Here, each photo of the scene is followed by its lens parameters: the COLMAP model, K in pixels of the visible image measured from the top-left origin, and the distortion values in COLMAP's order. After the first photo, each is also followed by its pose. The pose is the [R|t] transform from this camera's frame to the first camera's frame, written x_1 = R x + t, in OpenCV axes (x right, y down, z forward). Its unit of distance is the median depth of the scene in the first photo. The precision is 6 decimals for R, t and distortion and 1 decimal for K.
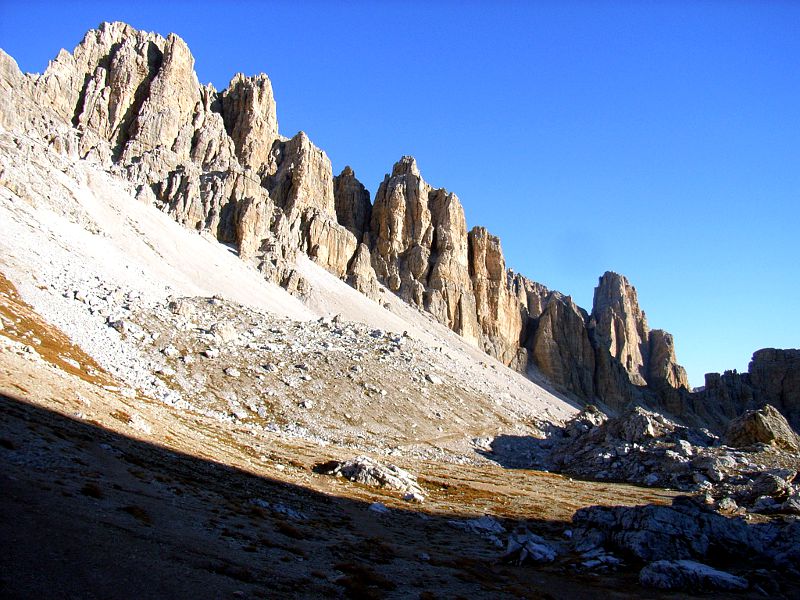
lens RADIAL K [[681.2, 0, 400.1], [0, 681.2, 302.3], [0, 0, 1]] dist [-0.088155, -0.001884]
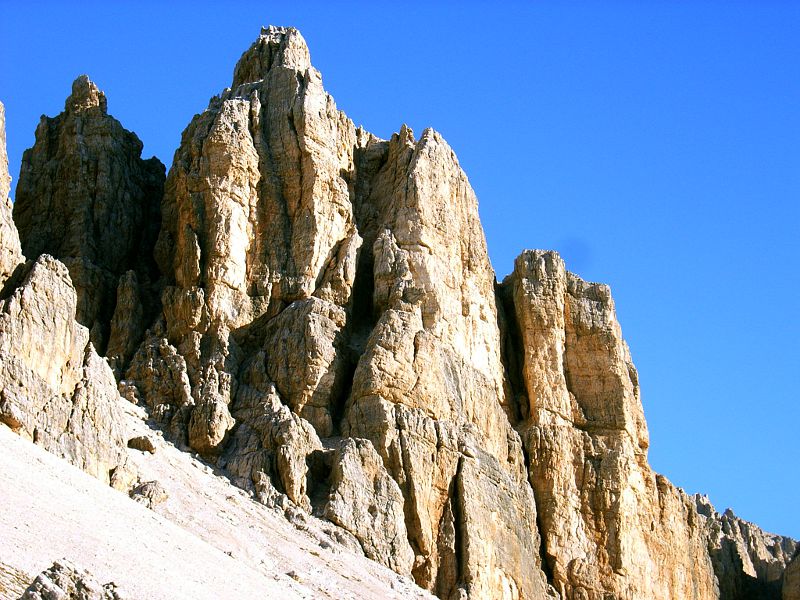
lens RADIAL K [[1705.8, 0, 399.4], [0, 1705.8, 295.9], [0, 0, 1]] dist [0.368870, 0.000000]
pose [[0.998565, -0.052153, -0.012157, 0.074075], [0.048759, 0.979337, -0.196269, 0.054735], [0.022142, 0.195394, 0.980475, 0.316062]]
